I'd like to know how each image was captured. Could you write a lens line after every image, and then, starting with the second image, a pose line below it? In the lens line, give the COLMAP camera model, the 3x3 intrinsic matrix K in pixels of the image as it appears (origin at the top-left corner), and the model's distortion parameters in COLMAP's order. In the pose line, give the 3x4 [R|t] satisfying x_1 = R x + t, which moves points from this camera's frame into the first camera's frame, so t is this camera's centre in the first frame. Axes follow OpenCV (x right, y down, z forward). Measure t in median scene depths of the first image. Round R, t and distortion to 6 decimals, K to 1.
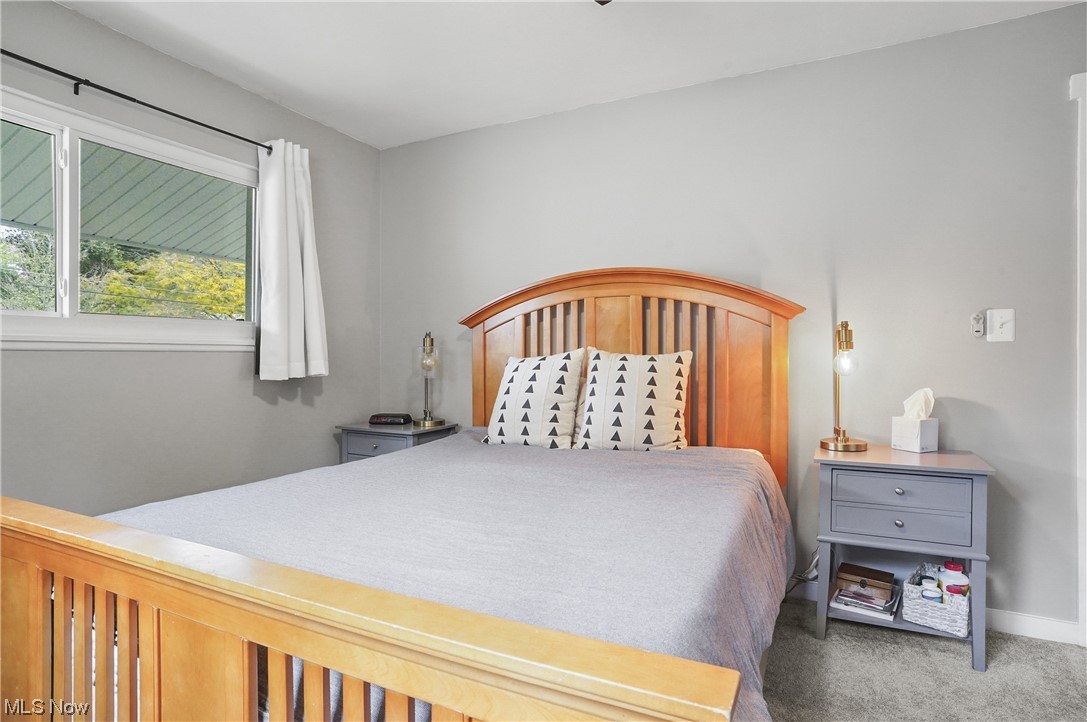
lens RADIAL K [[587.2, 0, 541.1], [0, 587.2, 364.0], [0, 0, 1]] dist [-0.064784, 0.029406]
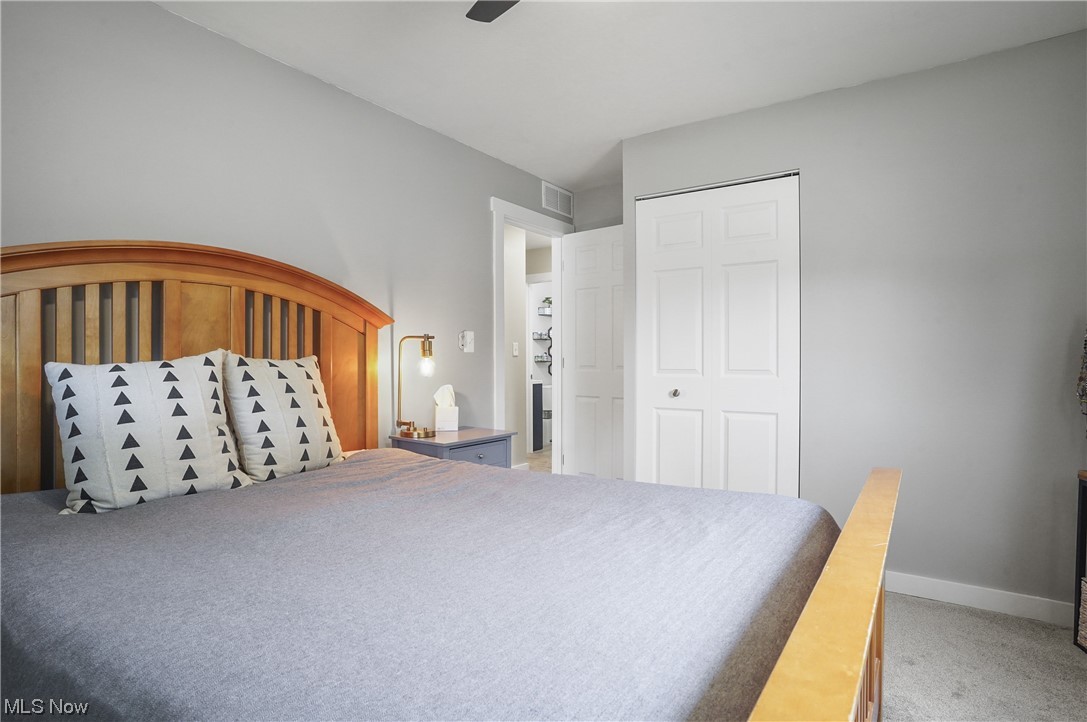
lens RADIAL K [[587.2, 0, 539.9], [0, 587.2, 361.2], [0, 0, 1]] dist [-0.064784, 0.029406]
pose [[0.118532, 0.009659, 0.992903, -0.590122], [0.027839, 0.999527, -0.013046, 0.007936], [-0.992560, 0.029188, 0.118207, 0.503124]]
